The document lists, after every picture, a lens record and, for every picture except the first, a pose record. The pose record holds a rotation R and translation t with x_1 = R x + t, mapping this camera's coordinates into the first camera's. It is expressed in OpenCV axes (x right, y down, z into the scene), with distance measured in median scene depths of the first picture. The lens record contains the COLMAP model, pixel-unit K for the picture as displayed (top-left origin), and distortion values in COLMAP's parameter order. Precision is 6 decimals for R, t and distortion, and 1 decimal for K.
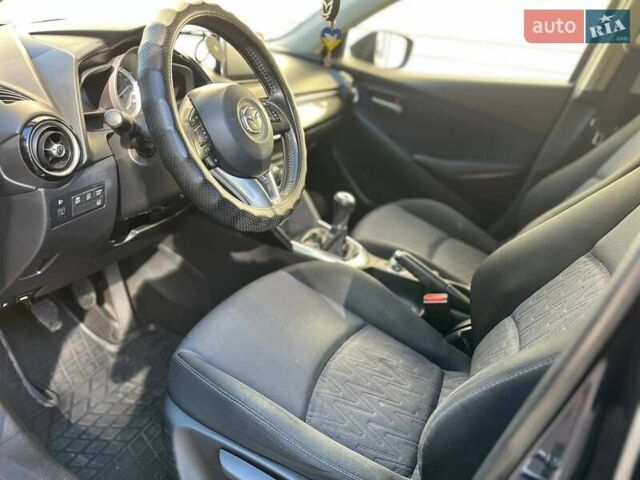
lens RADIAL K [[487.4, 0, 320.0], [0, 487.4, 240.0], [0, 0, 1]] dist [0.063992, -0.111508]
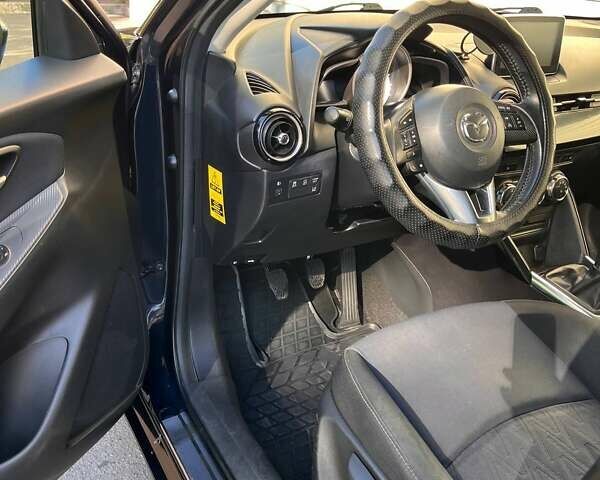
lens RADIAL K [[612.3, 0, 300.0], [0, 612.3, 240.0], [0, 0, 1]] dist [0.081763, -0.166462]
pose [[0.799369, 0.209386, -0.563176, 0.283088], [-0.214699, 0.974972, 0.057748, -0.036258], [0.561172, 0.074751, 0.824317, -0.106280]]
